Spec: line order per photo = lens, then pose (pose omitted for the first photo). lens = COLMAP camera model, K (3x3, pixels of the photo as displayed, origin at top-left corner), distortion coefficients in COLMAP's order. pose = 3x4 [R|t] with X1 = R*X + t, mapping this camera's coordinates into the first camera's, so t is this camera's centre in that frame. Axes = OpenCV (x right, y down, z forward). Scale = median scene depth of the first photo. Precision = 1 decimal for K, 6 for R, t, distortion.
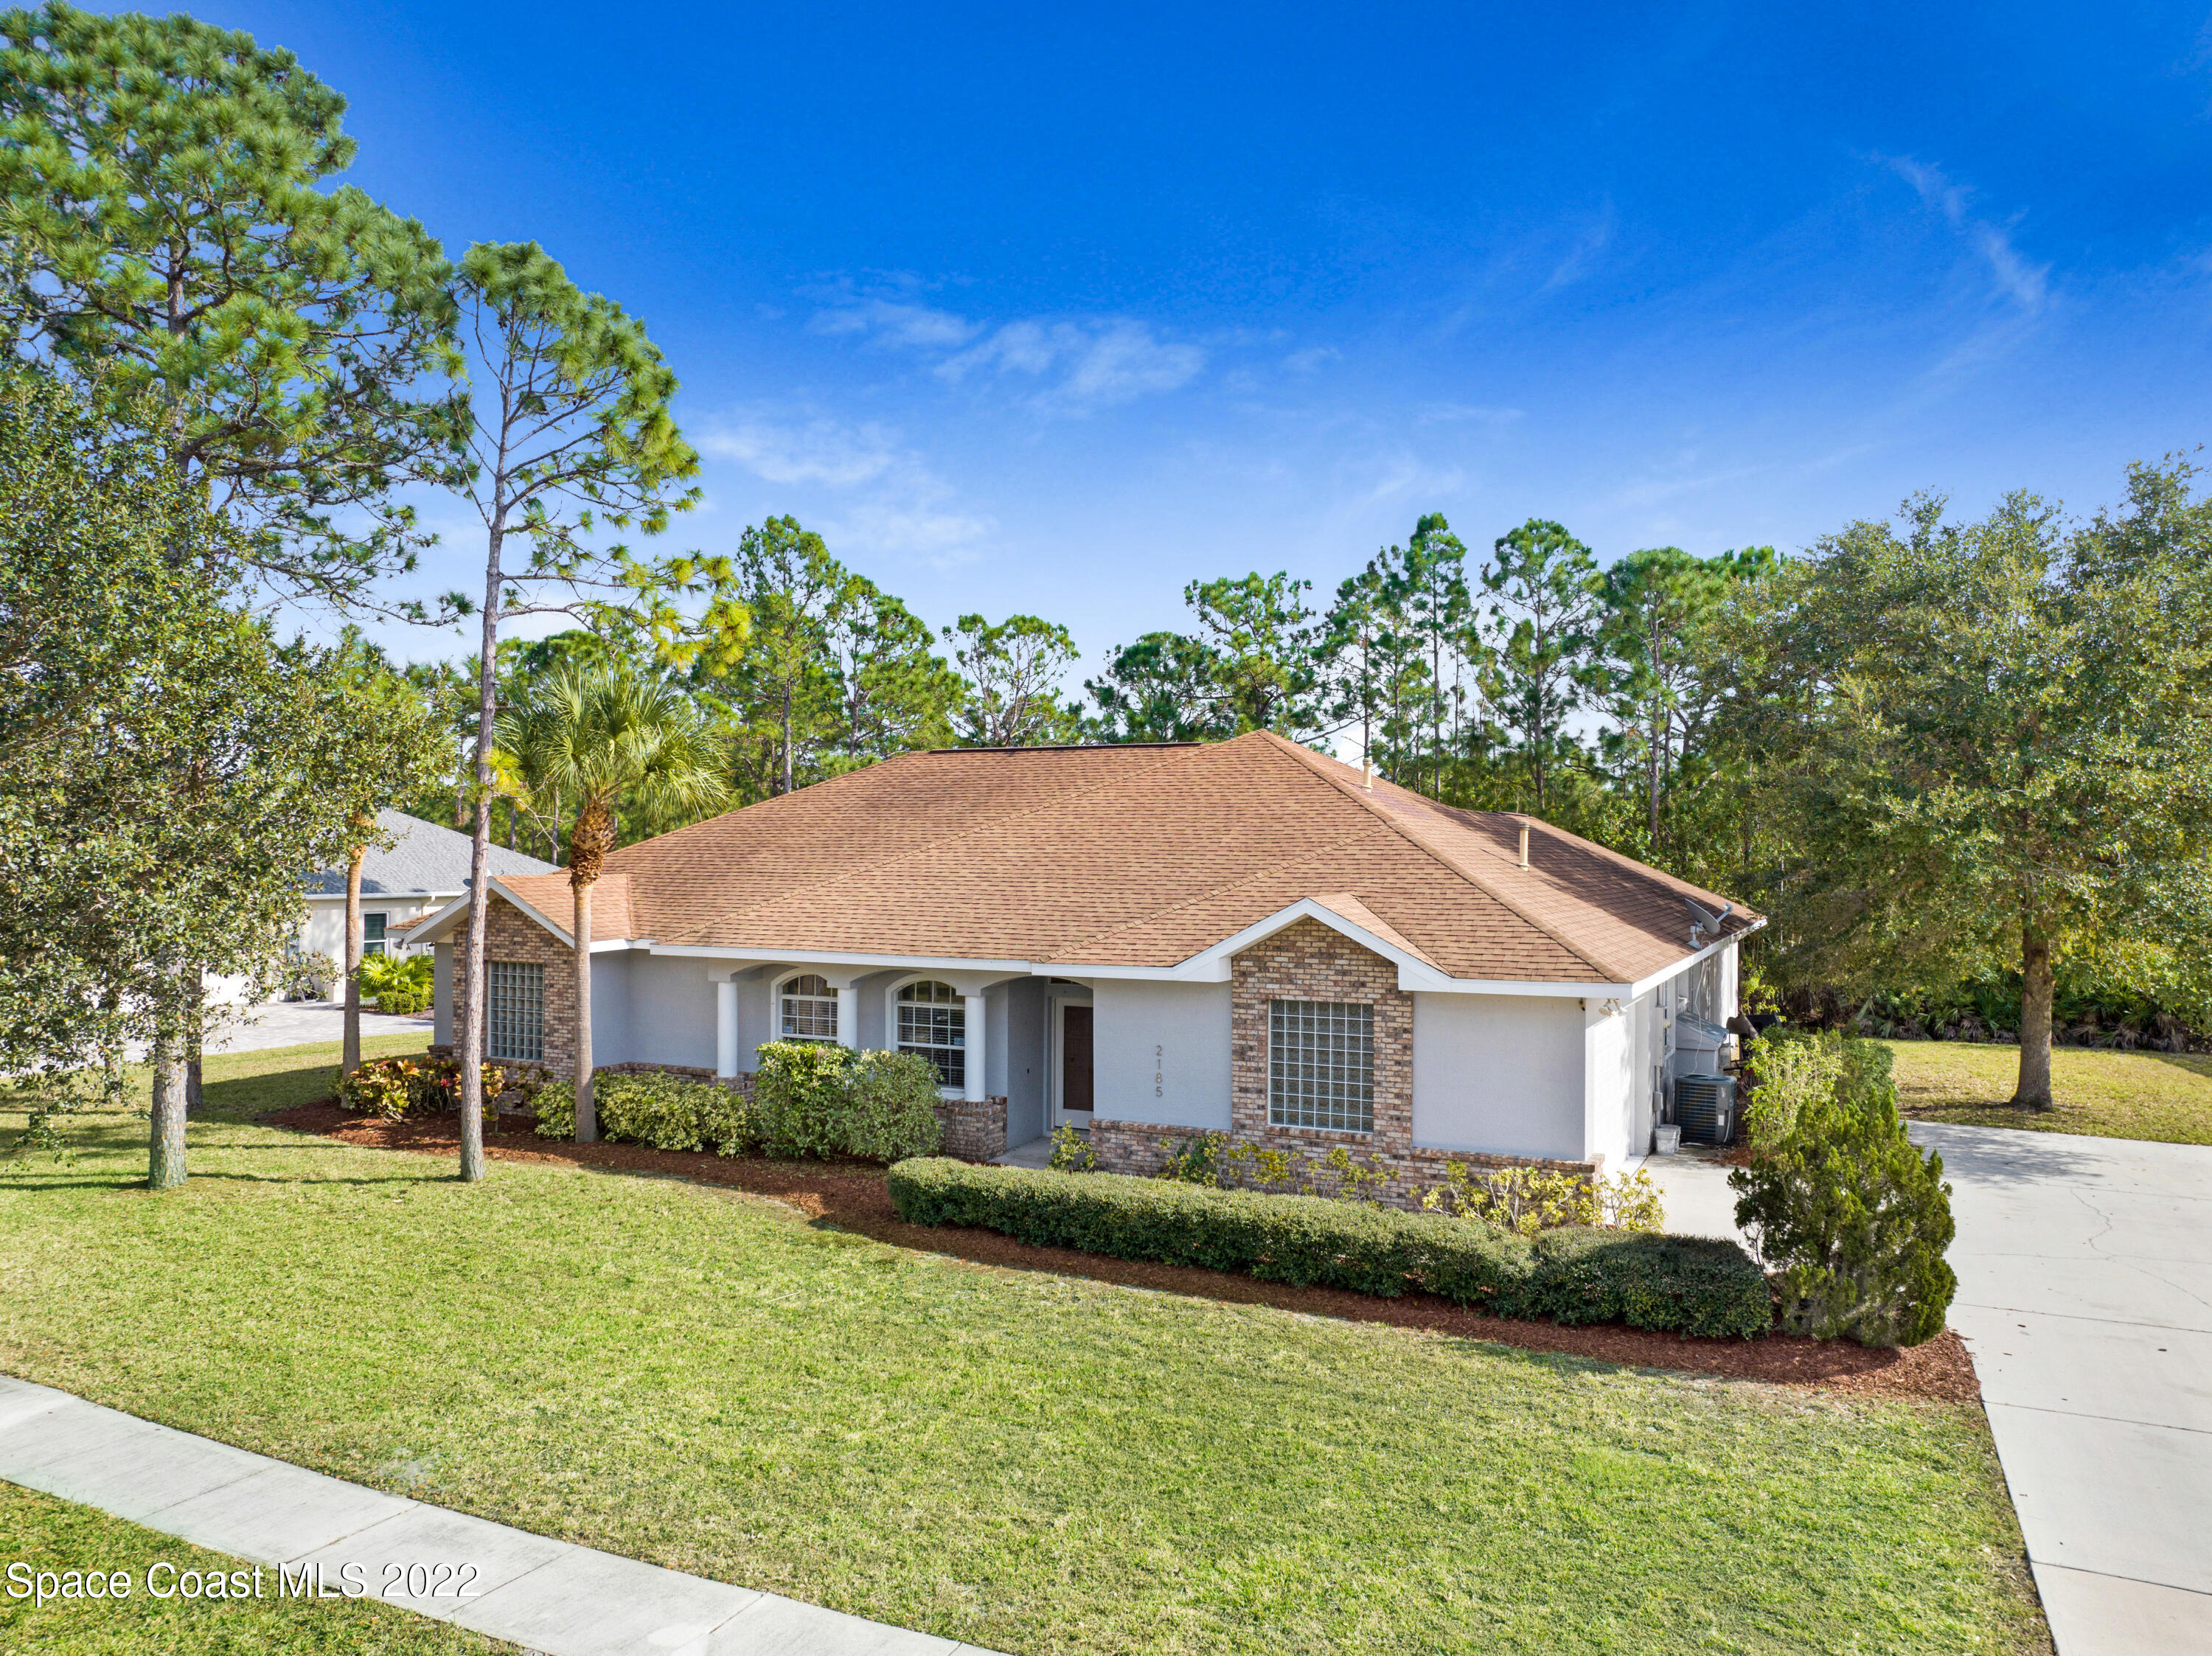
lens RADIAL K [[1587.8, 0, 1106.0], [0, 1587.8, 828.0], [0, 0, 1]] dist [-0.039430, 0.007429]
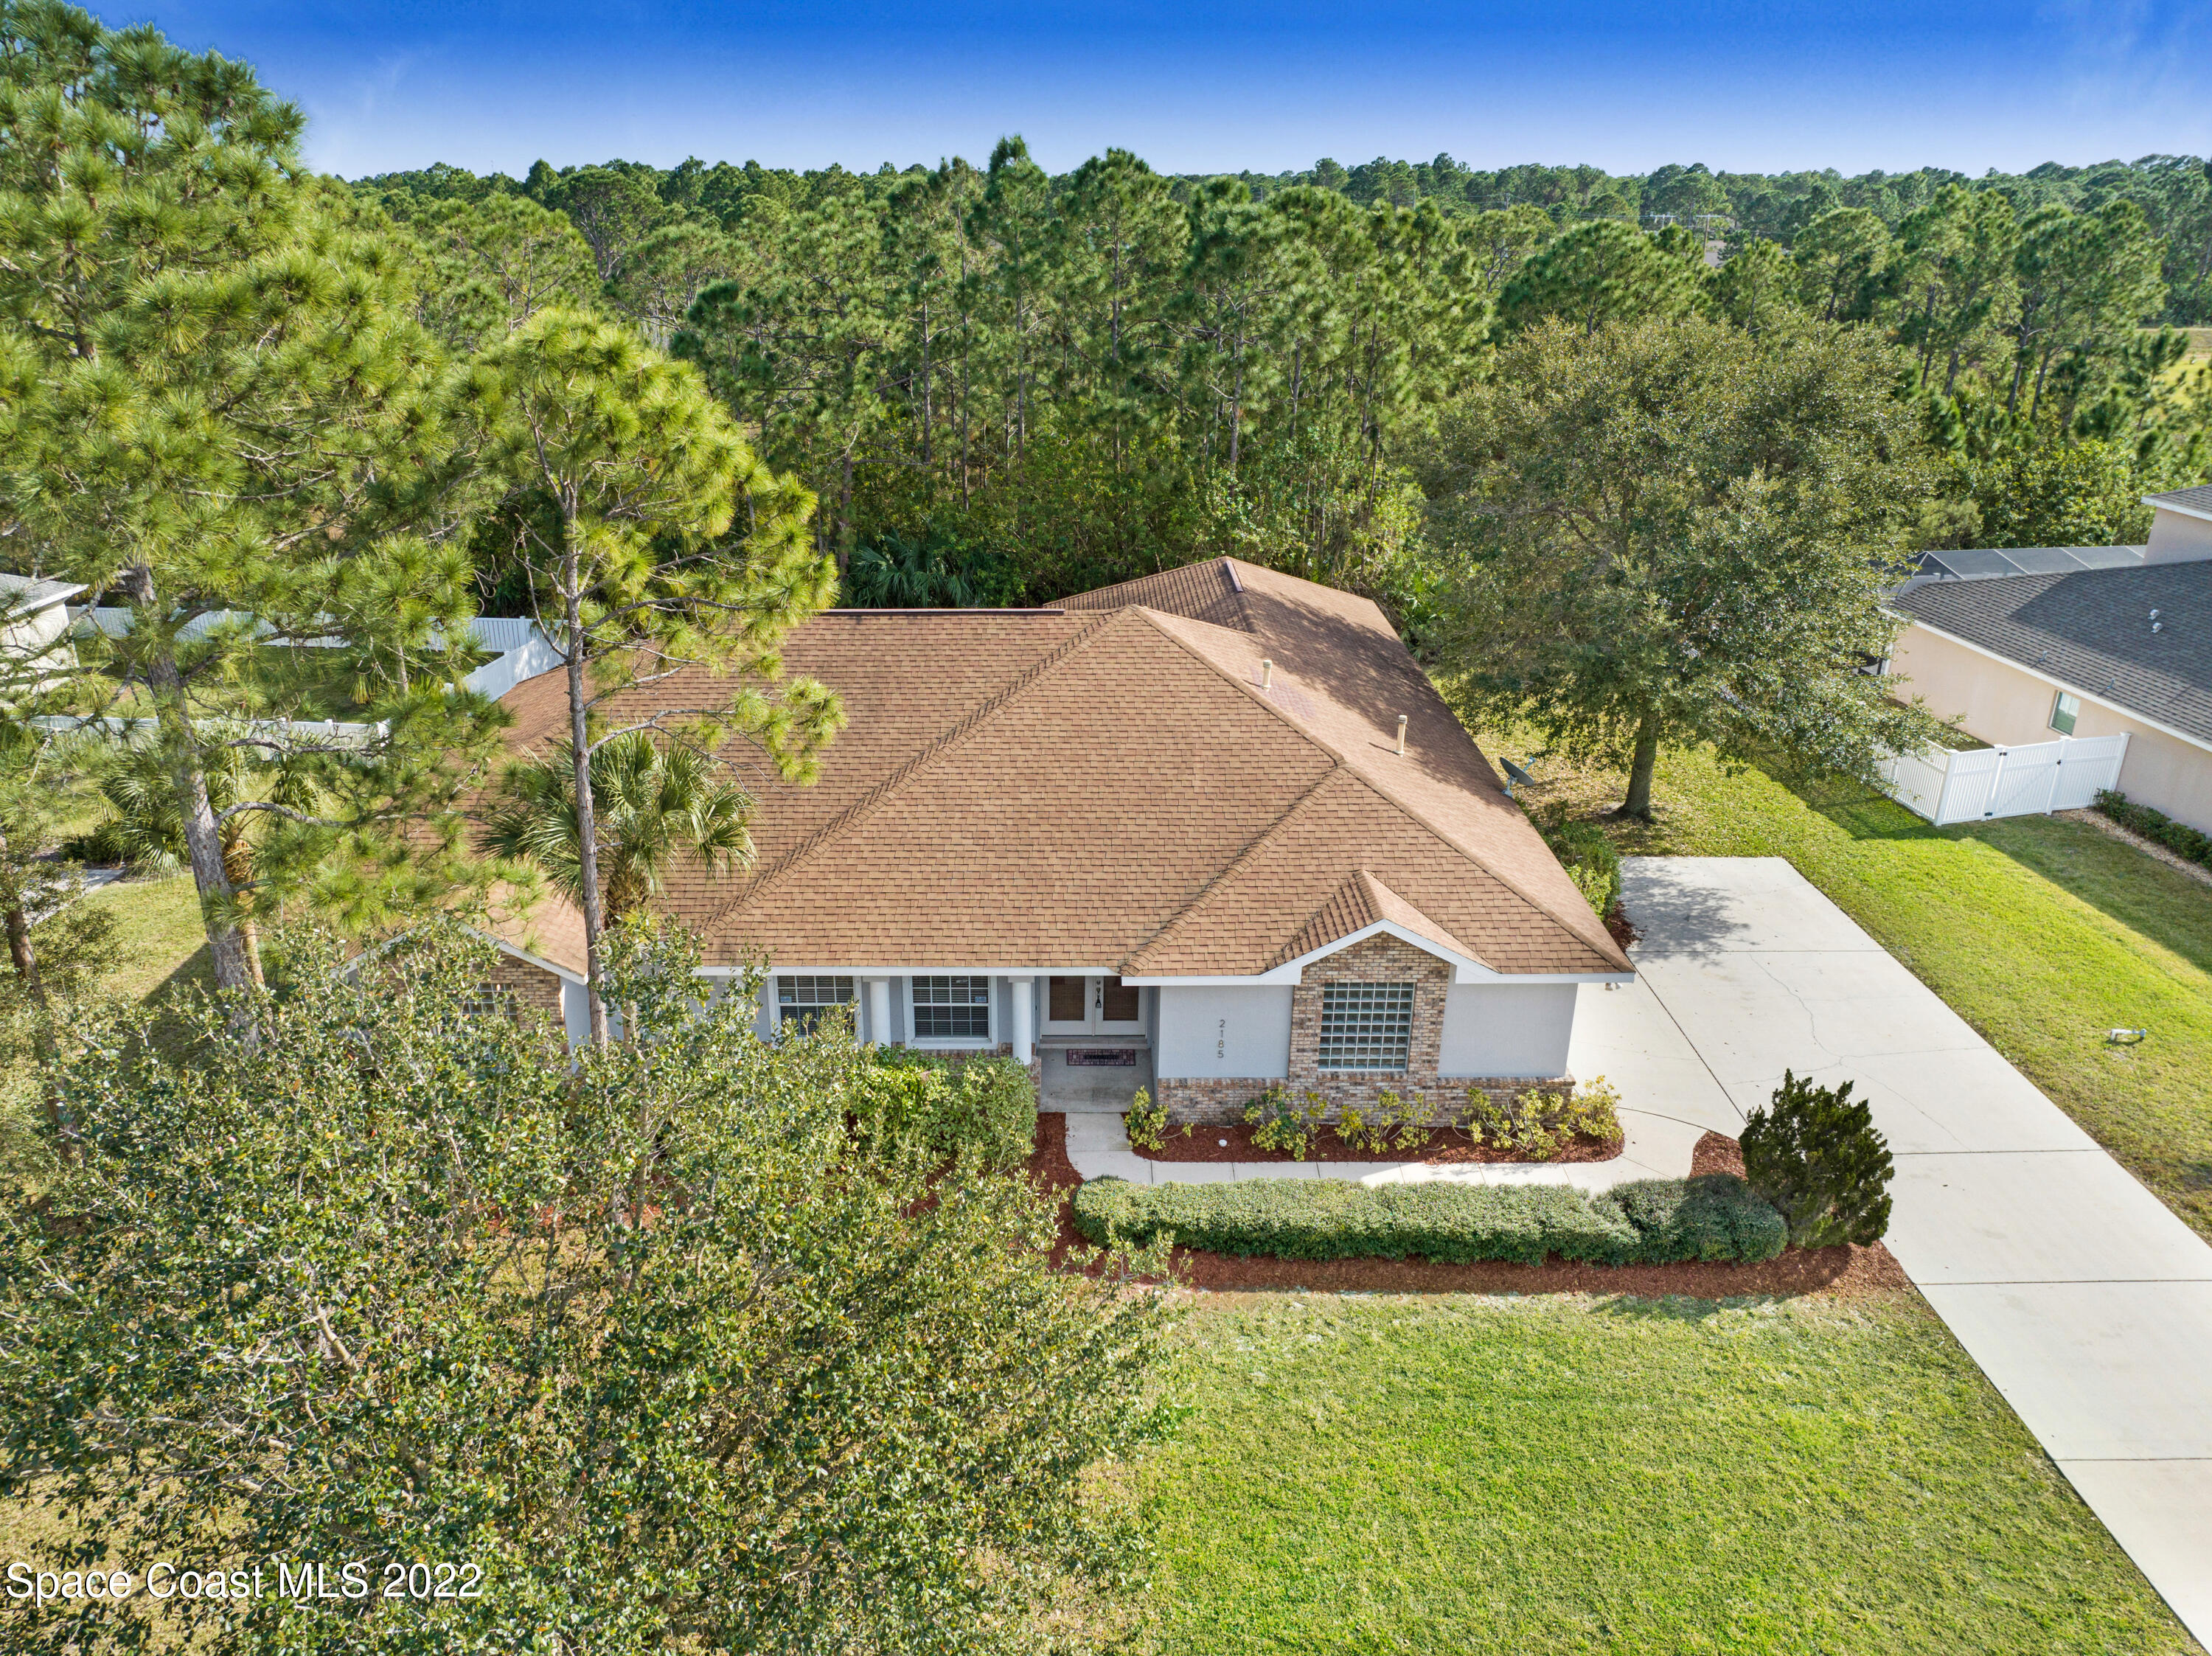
lens RADIAL K [[1559.3, 0, 1079.7], [0, 1559.3, 805.1], [0, 0, 1]] dist [-0.058371, 0.031720]
pose [[0.892131, -0.175712, 0.416207, -0.554037], [-0.005208, 0.917204, 0.398384, -0.505189], [-0.451747, -0.357578, 0.817351, 0.174795]]
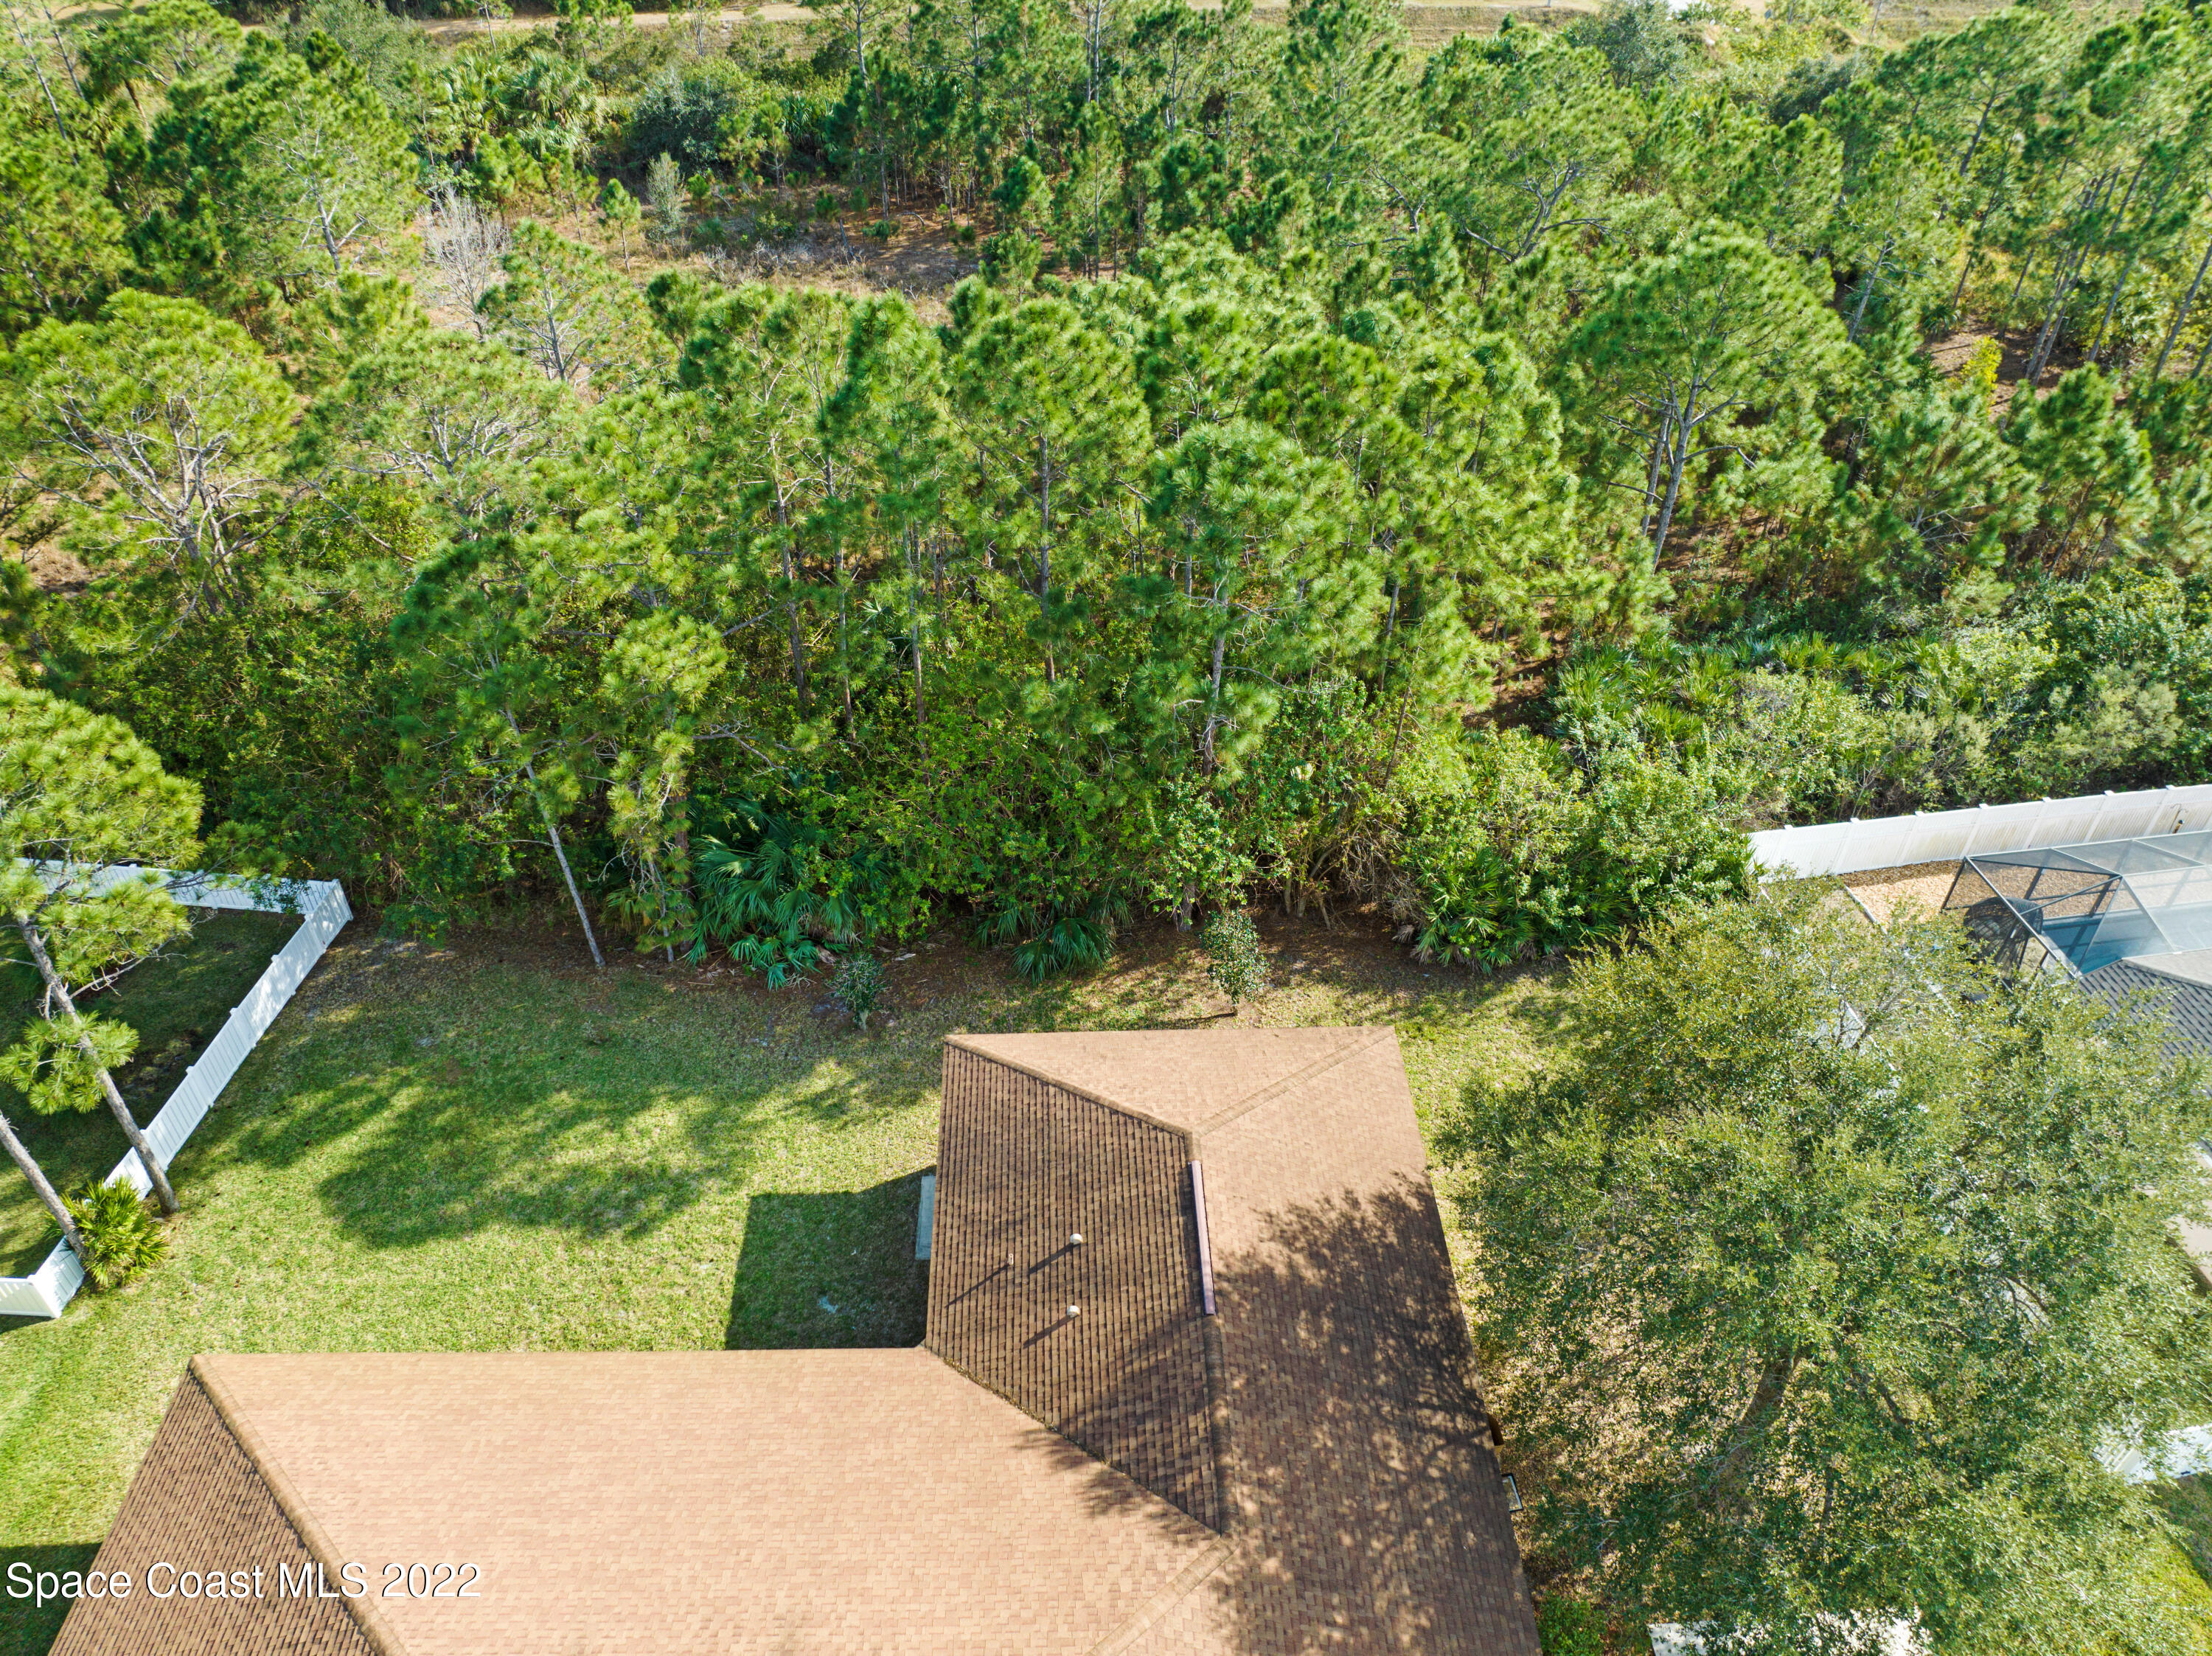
lens RADIAL K [[1557.8, 0, 1106.0], [0, 1557.8, 828.0], [0, 0, 1]] dist [-0.052255, 0.025416]
pose [[0.877174, -0.302203, 0.373147, -0.017990], [-0.018222, 0.755600, 0.654780, -1.120828], [-0.479827, -0.581155, 0.657286, 1.092650]]
